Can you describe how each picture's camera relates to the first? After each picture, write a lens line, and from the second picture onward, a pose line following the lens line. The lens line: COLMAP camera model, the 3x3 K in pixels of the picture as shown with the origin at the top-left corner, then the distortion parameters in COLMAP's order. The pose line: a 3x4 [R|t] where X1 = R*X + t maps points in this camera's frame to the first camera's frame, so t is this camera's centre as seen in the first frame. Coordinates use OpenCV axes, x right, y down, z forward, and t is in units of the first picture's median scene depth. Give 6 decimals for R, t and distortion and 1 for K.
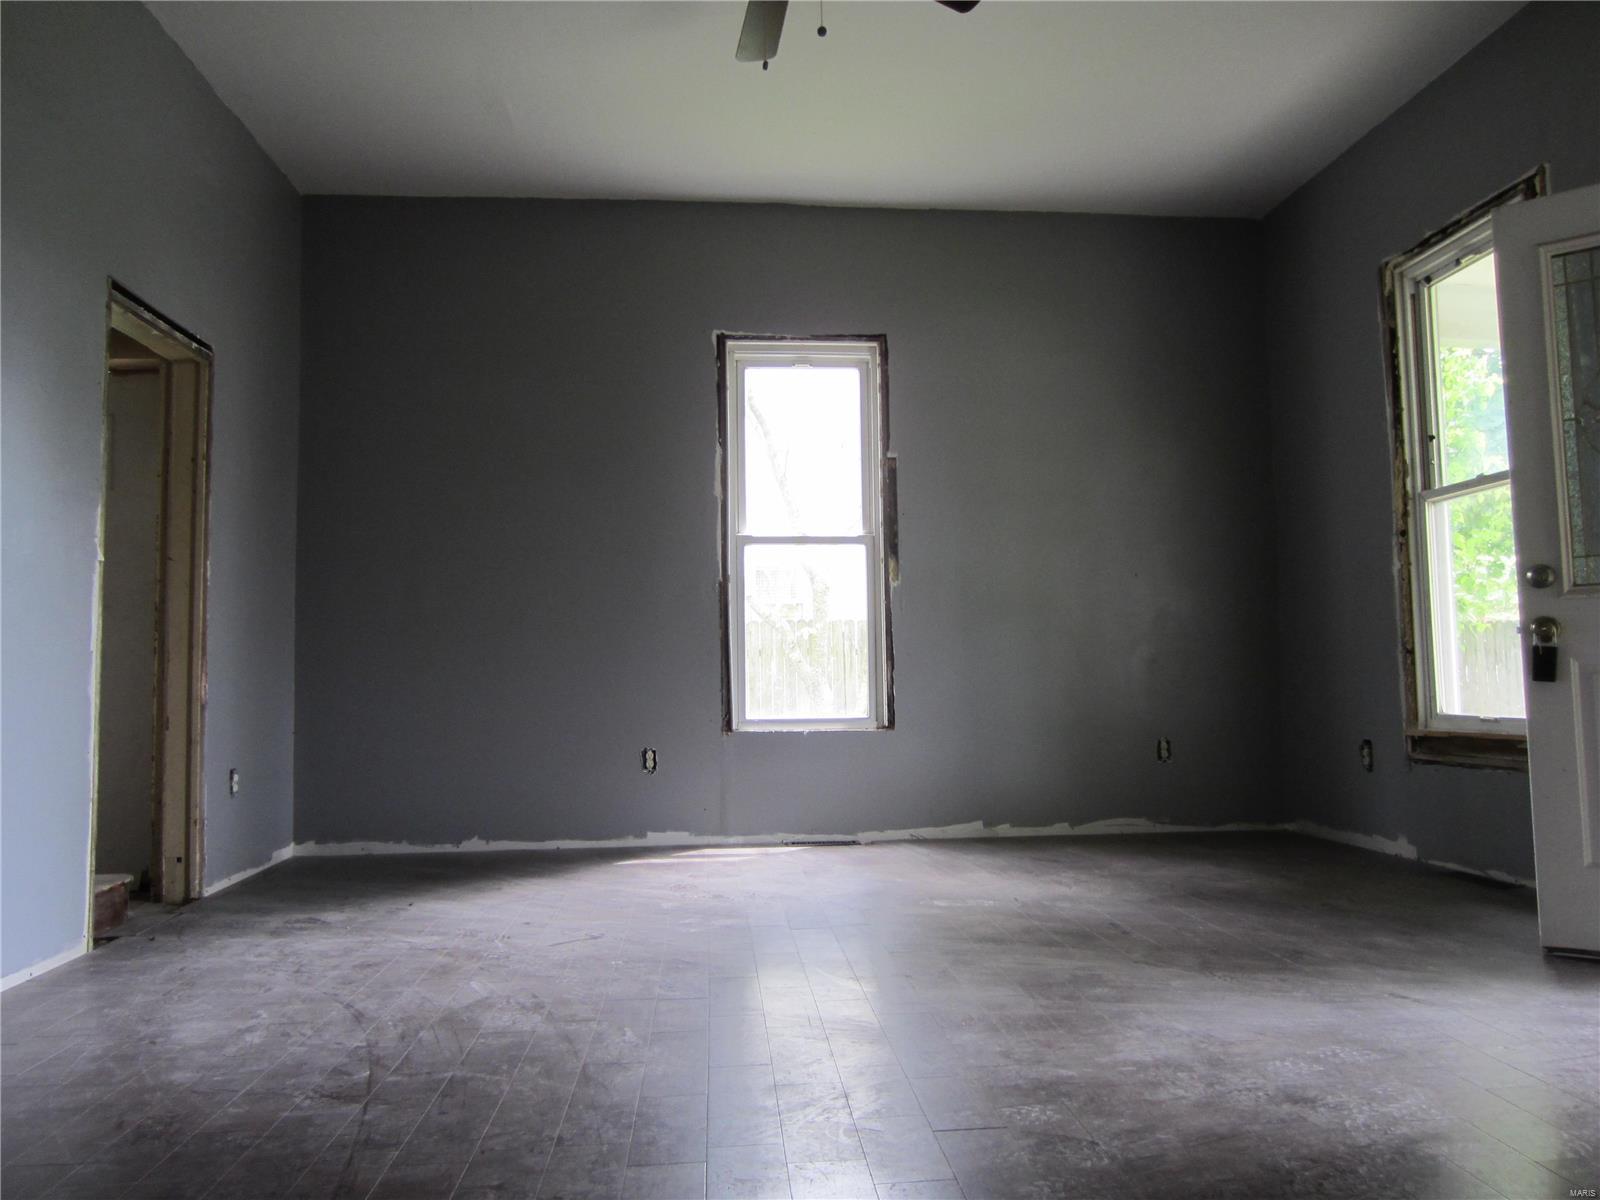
lens RADIAL K [[1136.7, 0, 800.0], [0, 1136.7, 600.0], [0, 0, 1]] dist [-0.021079, 0.000275]
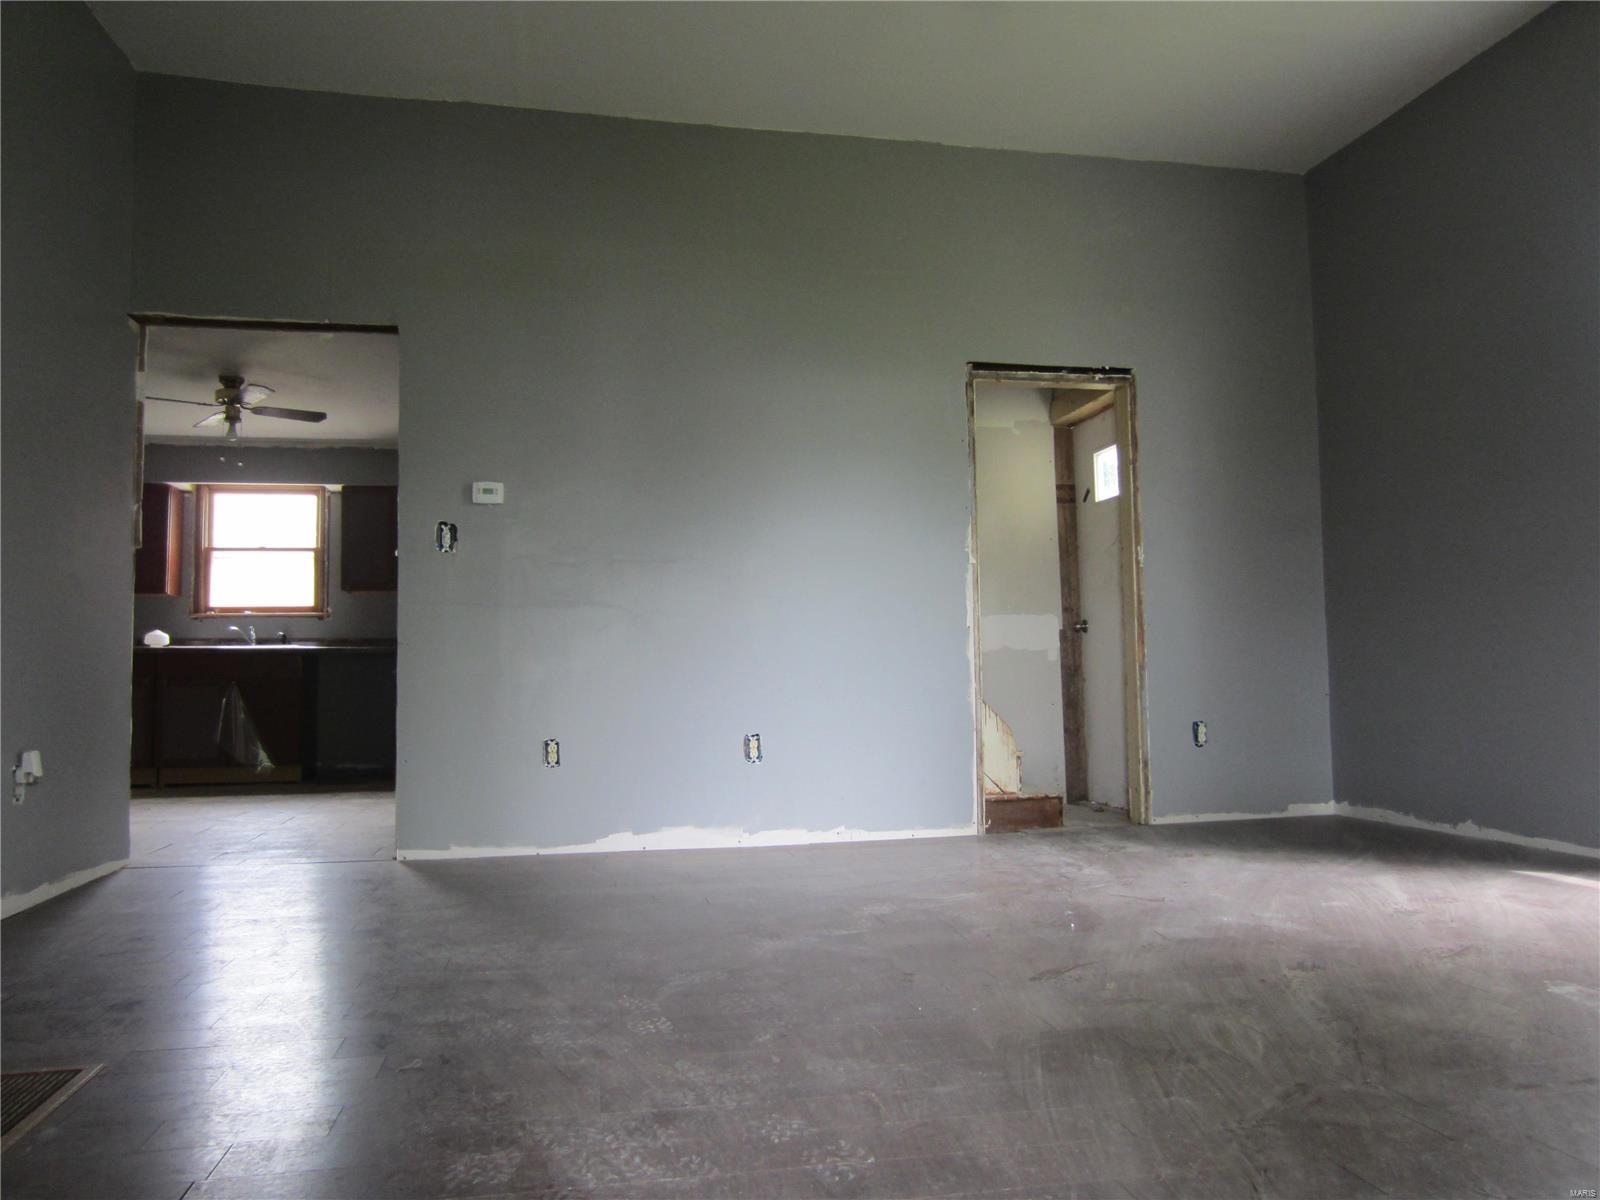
lens RADIAL K [[1124.8, 0, 794.6], [0, 1124.8, 608.4], [0, 0, 1]] dist [-0.025579, 0.000369]
pose [[0.130780, -0.044752, -0.990401, 0.759509], [0.078361, 0.996322, -0.034672, 0.054151], [0.988310, -0.073074, 0.133806, 0.582907]]
